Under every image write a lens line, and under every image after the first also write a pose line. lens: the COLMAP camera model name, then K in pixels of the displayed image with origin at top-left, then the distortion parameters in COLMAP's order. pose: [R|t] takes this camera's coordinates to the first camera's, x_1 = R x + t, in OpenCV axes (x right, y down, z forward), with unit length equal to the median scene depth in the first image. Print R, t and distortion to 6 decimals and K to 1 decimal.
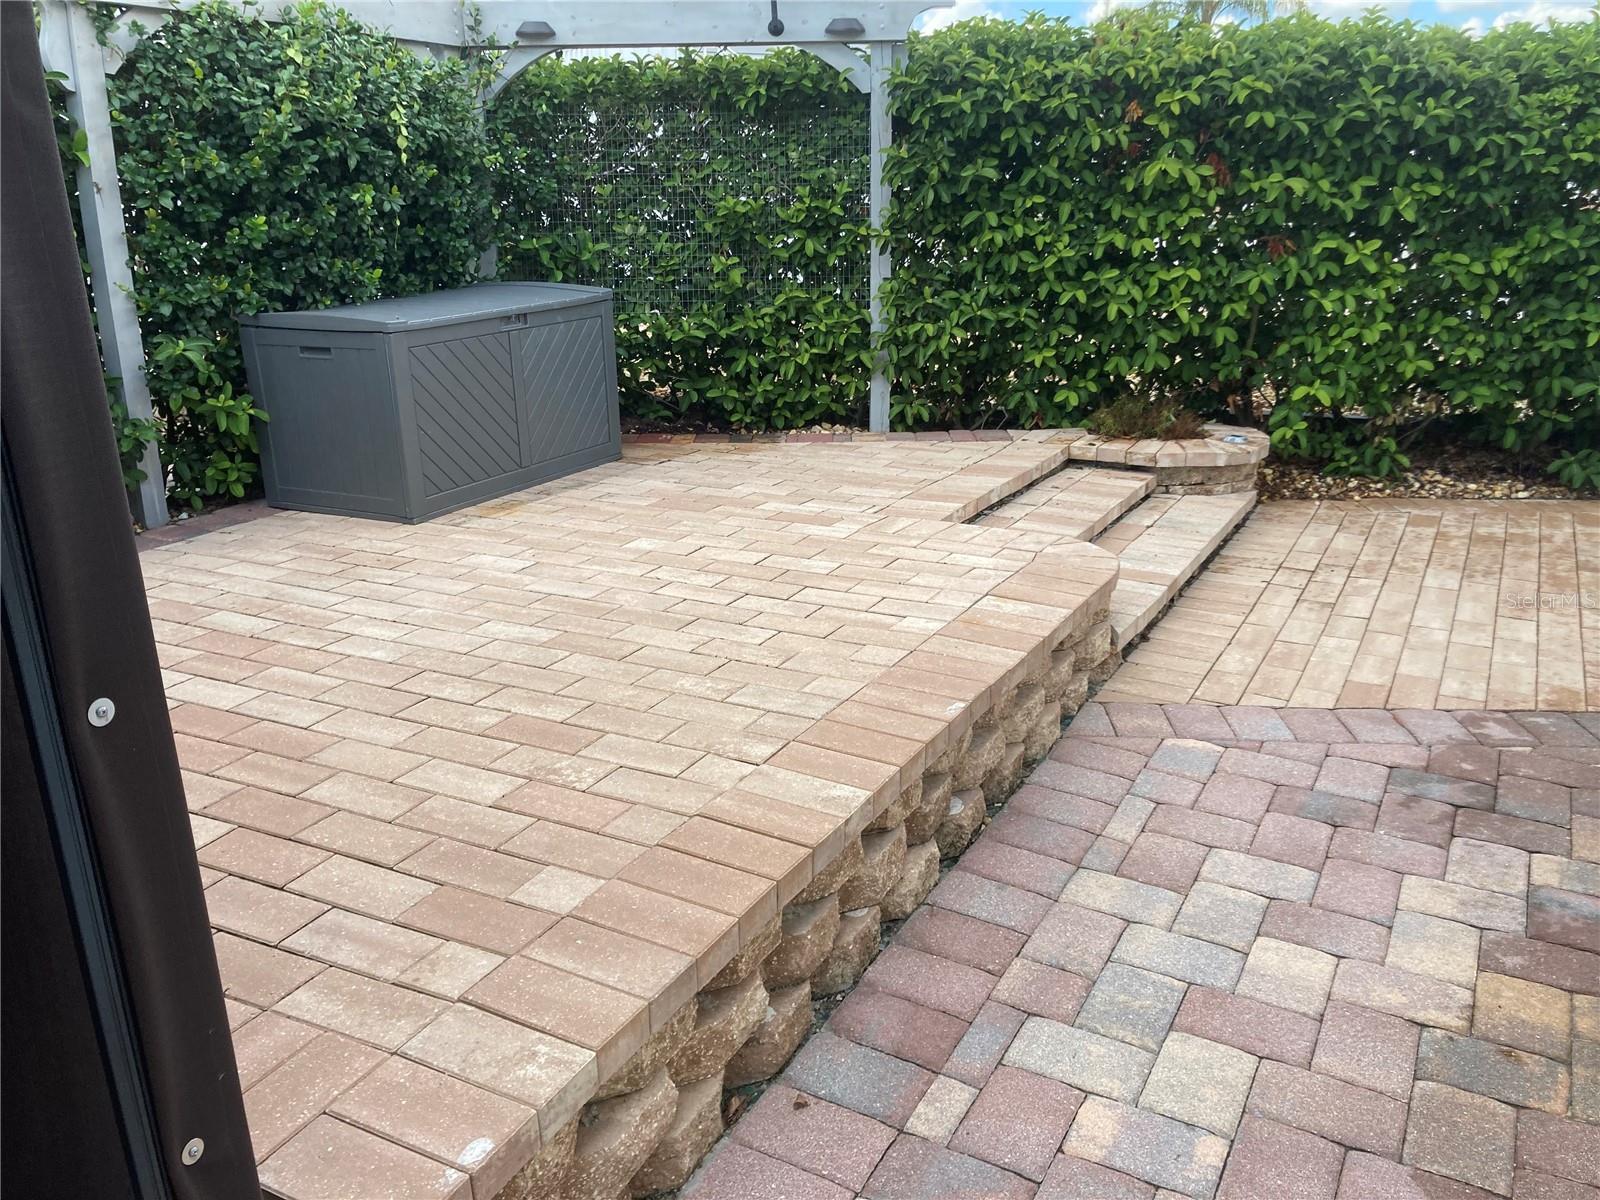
lens RADIAL K [[1315.0, 0, 800.0], [0, 1315.0, 600.0], [0, 0, 1]] dist [0.006935, -0.000453]
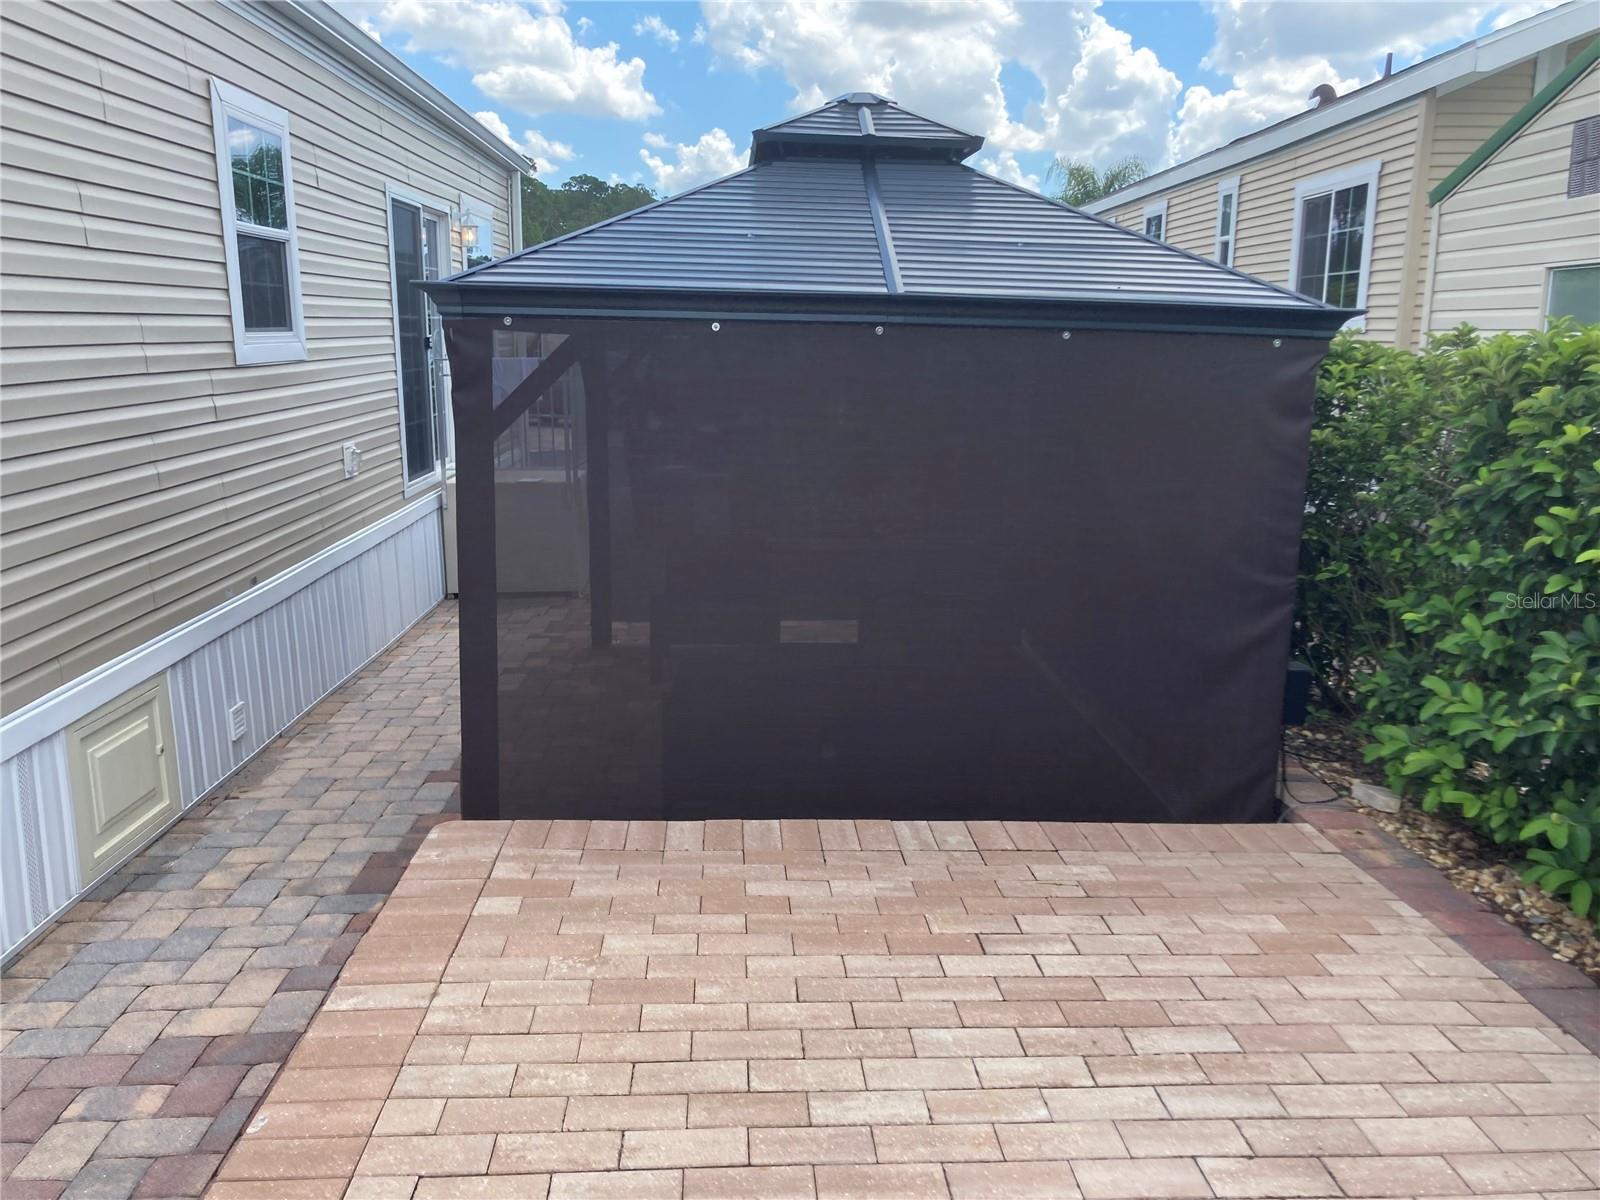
lens RADIAL K [[1315.0, 0, 800.0], [0, 1315.0, 600.0], [0, 0, 1]] dist [0.006935, -0.000453]
pose [[-0.855167, 0.107136, -0.507160, 0.172911], [-0.158097, 0.877880, 0.452031, -0.549993], [0.493655, 0.466743, -0.733796, 1.310028]]
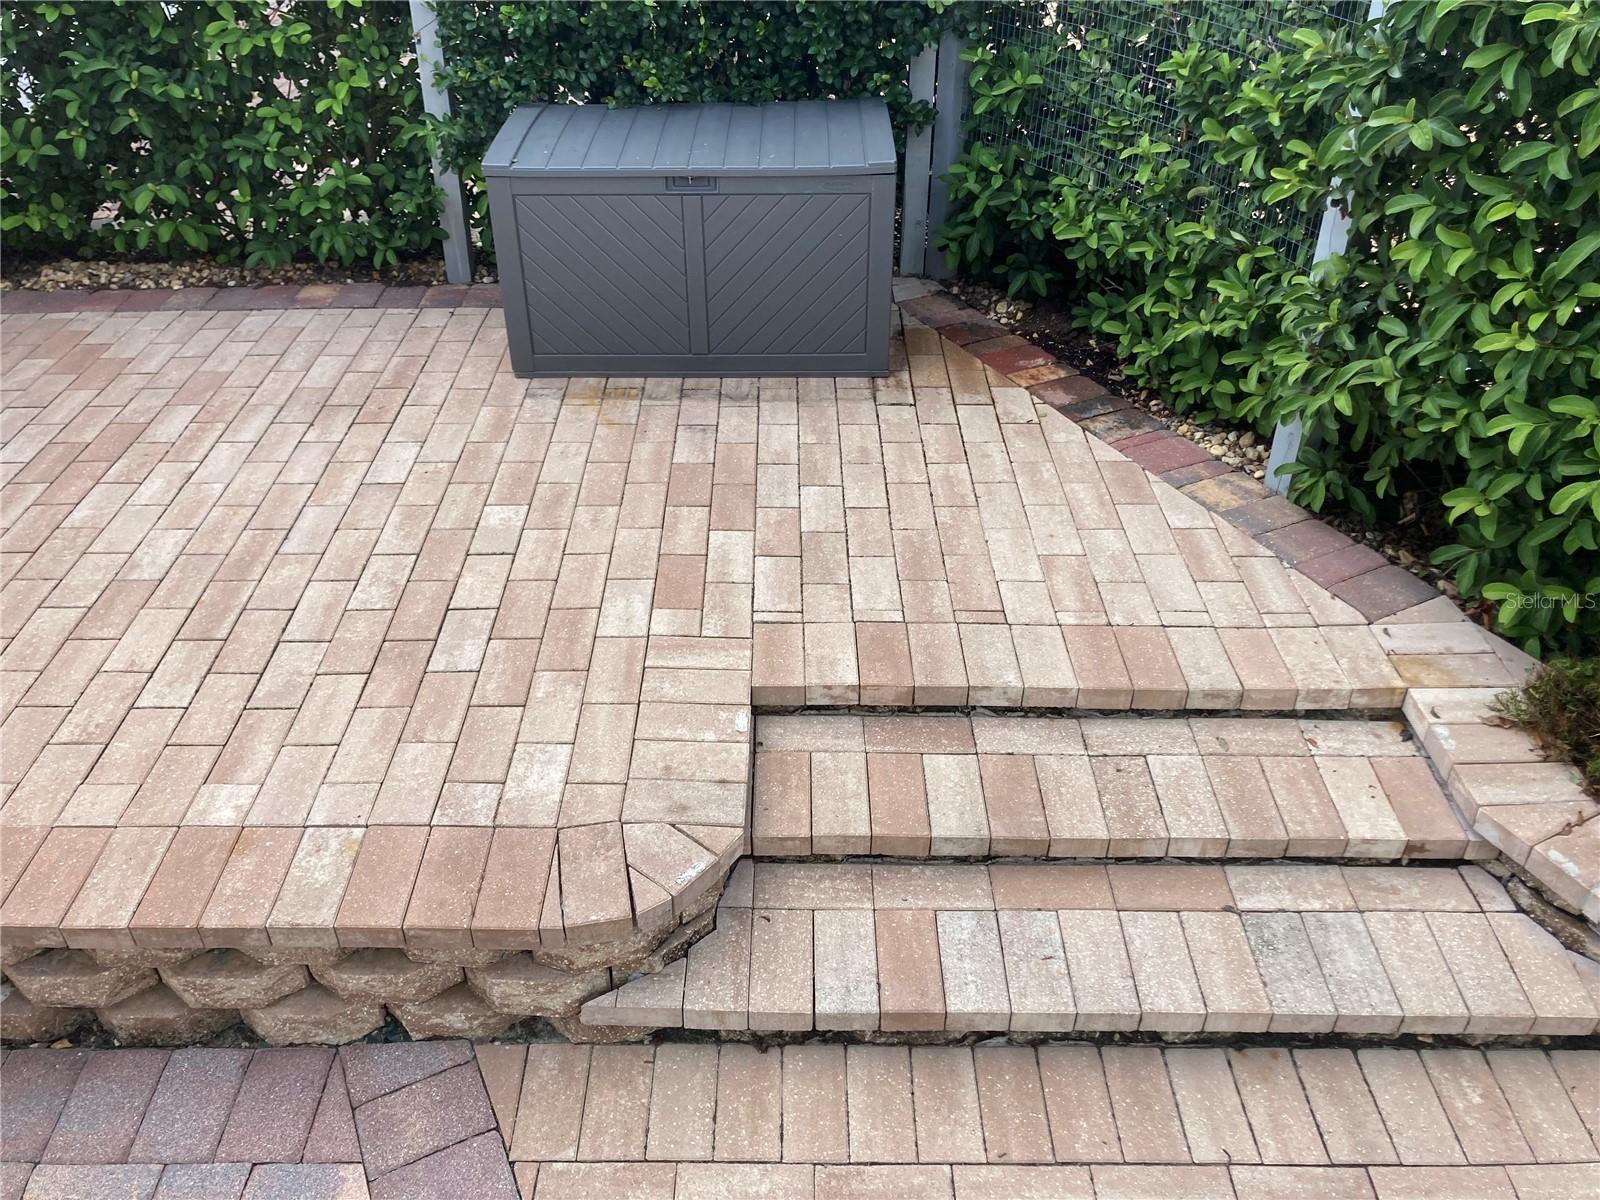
lens RADIAL K [[1315.0, 0, 800.0], [0, 1315.0, 600.0], [0, 0, 1]] dist [0.006935, -0.000453]
pose [[0.475064, 0.517525, -0.711675, 0.686615], [-0.278498, 0.855620, 0.436295, -0.477462], [0.834717, -0.009068, 0.550604, 0.791388]]
